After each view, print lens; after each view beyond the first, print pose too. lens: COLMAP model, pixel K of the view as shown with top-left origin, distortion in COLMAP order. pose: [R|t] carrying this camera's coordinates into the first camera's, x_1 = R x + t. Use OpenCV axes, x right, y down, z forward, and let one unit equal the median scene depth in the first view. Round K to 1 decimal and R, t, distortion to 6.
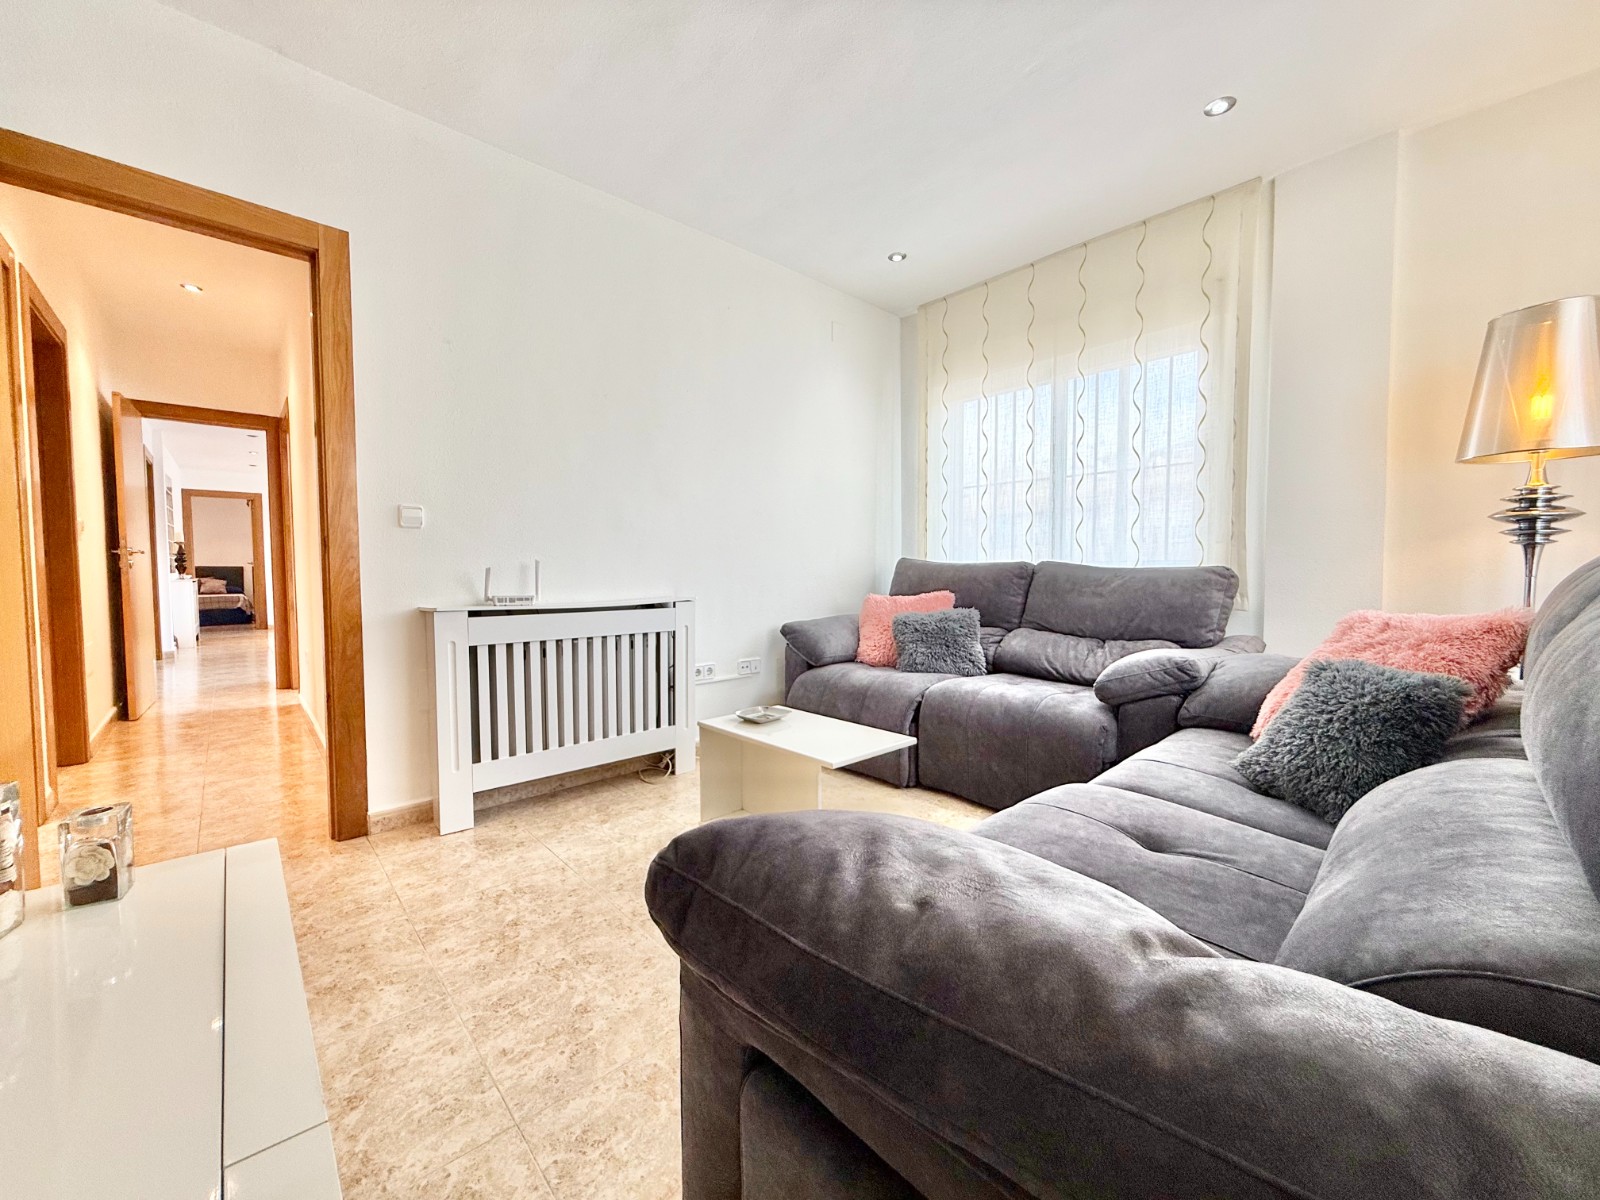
lens RADIAL K [[641.9, 0, 791.4], [0, 641.9, 599.7], [0, 0, 1]] dist [0.001040, -0.001143]
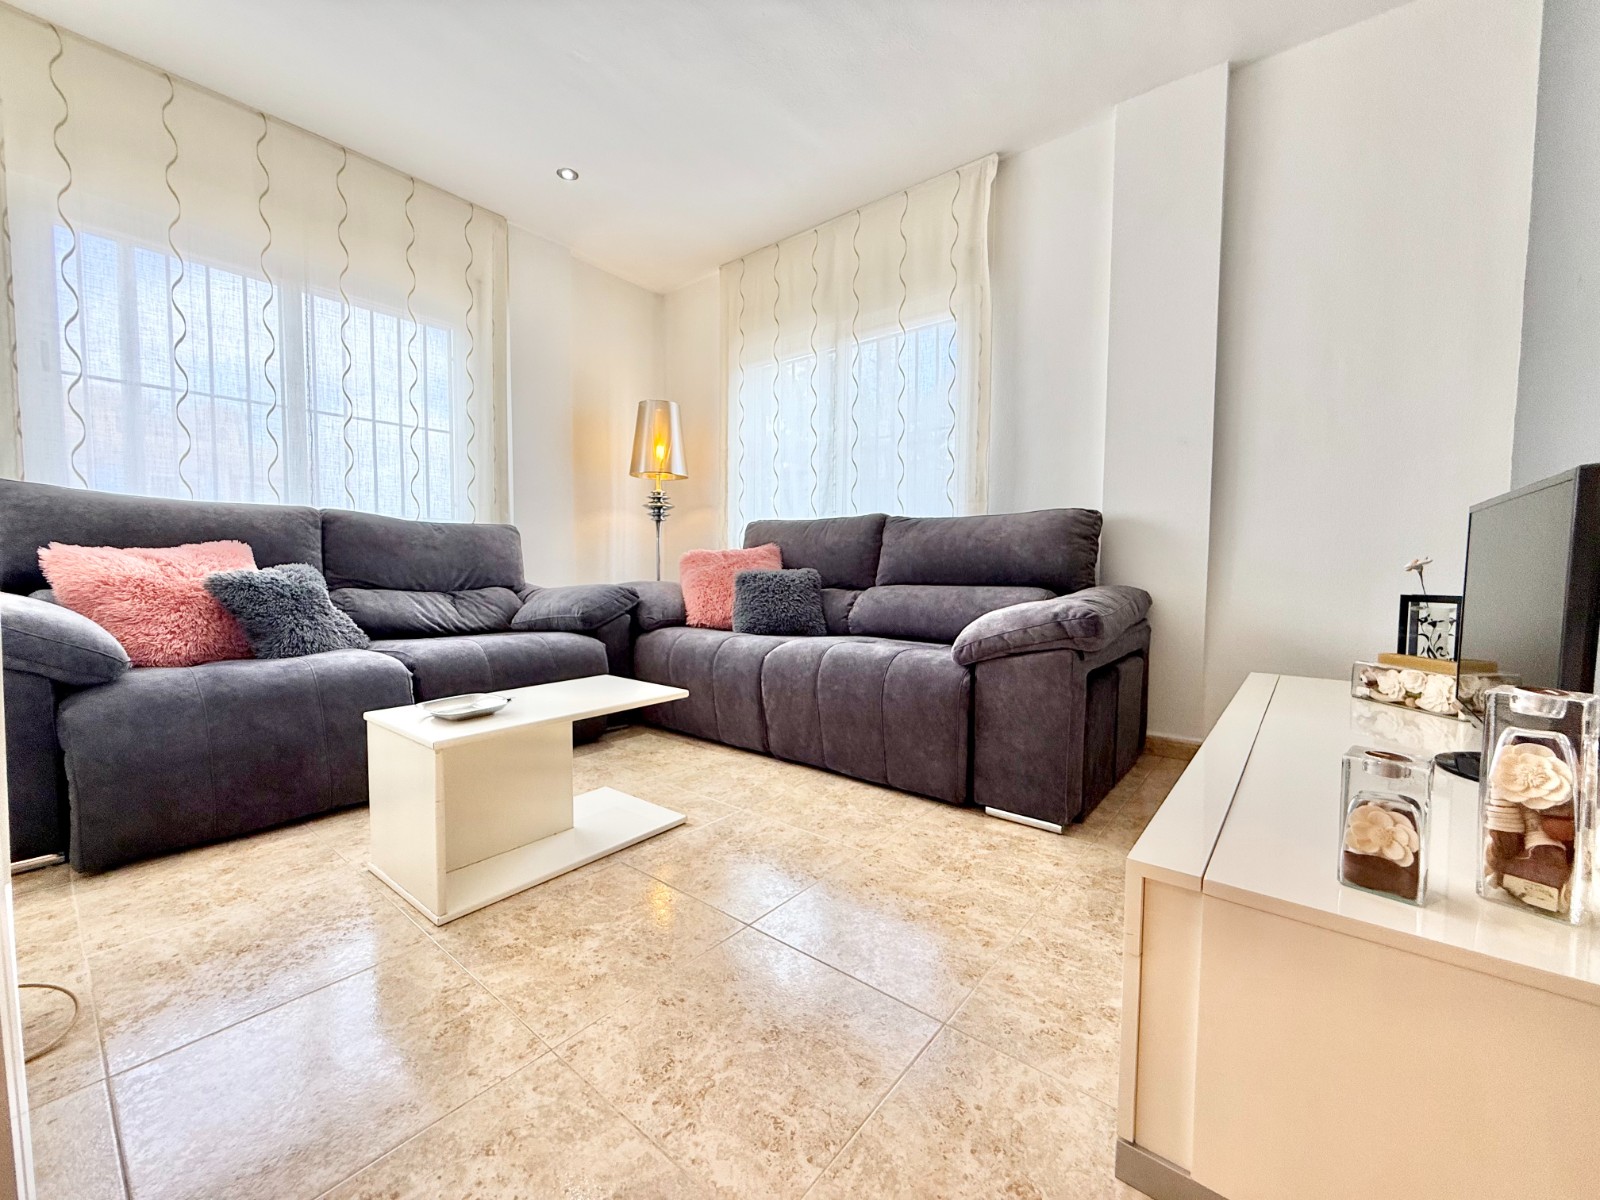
lens RADIAL K [[641.9, 0, 794.8], [0, 641.9, 599.8], [0, 0, 1]] dist [0.001040, -0.001143]
pose [[-0.164714, -0.052717, 0.984932, -0.588876], [0.043986, 0.997185, 0.060729, 0.037275], [-0.985360, 0.053326, -0.161932, 0.616376]]
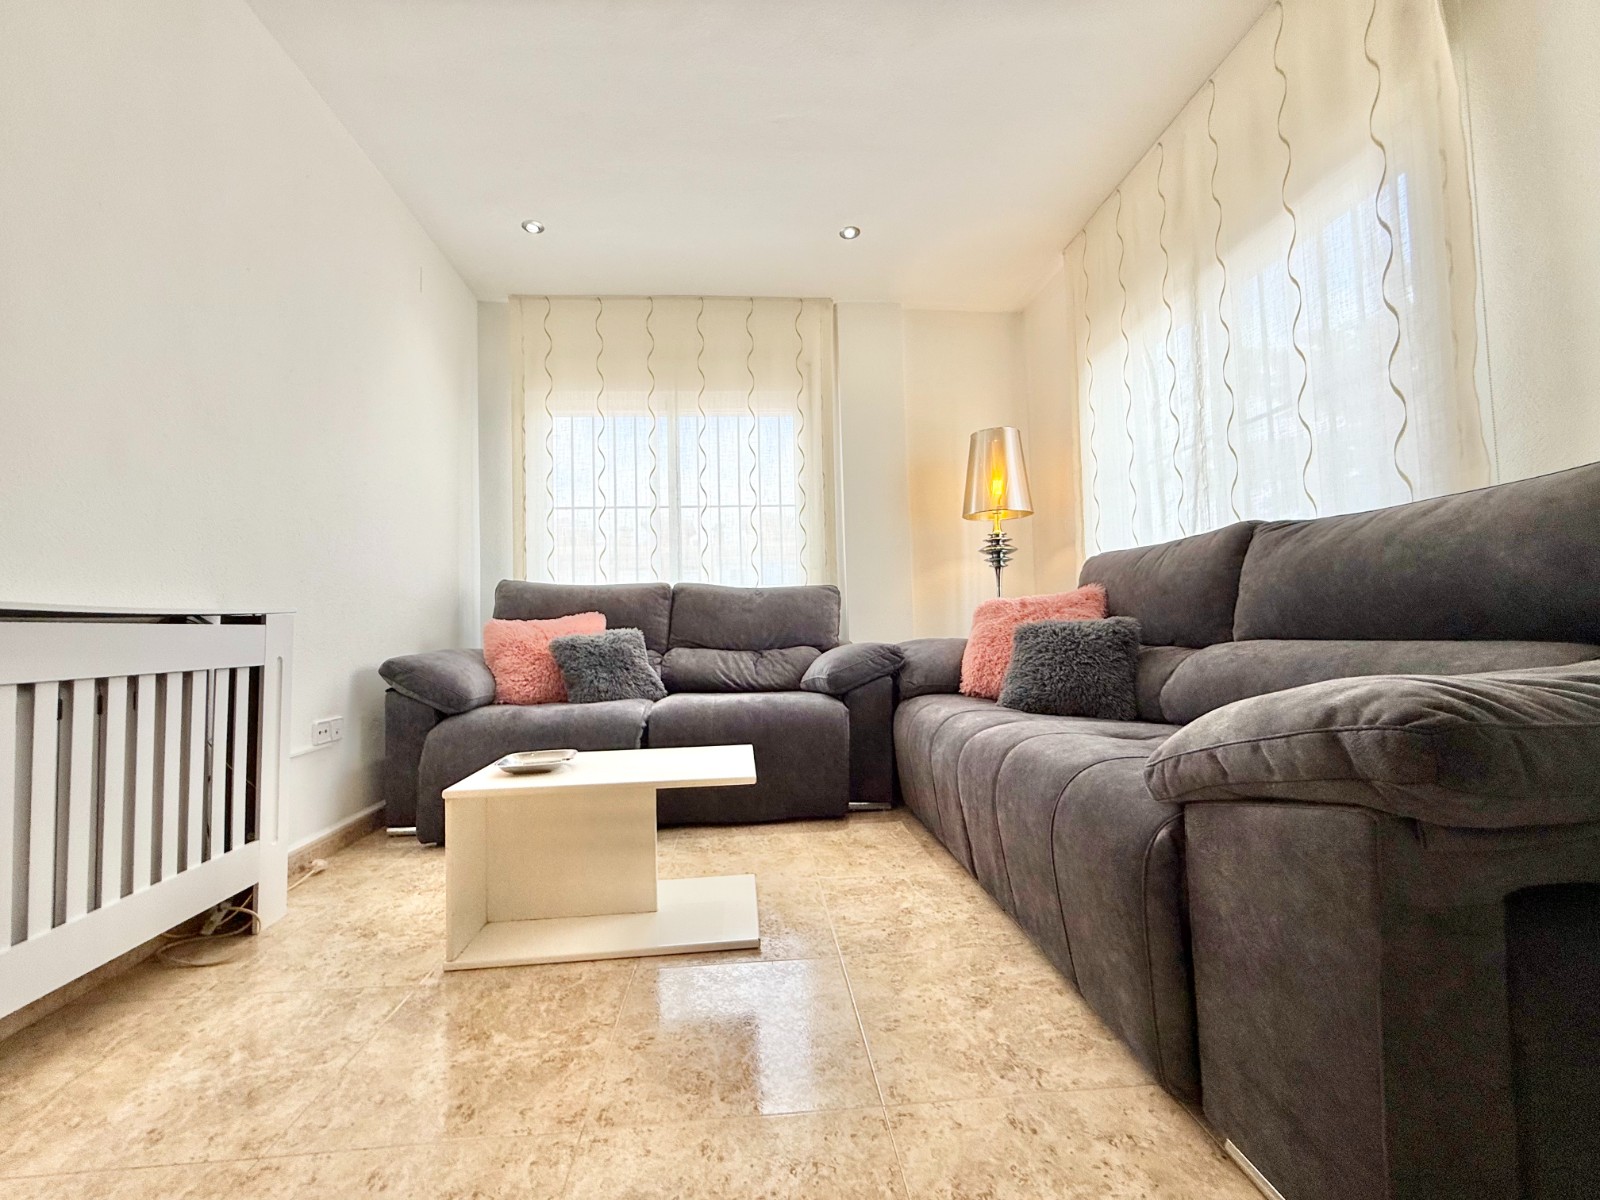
lens RADIAL K [[641.9, 0, 790.3], [0, 641.9, 598.7], [0, 0, 1]] dist [0.001040, -0.001143]
pose [[0.605359, 0.022978, 0.795620, -0.344651], [0.065035, 0.994813, -0.078214, 0.062494], [-0.793291, 0.099090, 0.600725, 0.288080]]
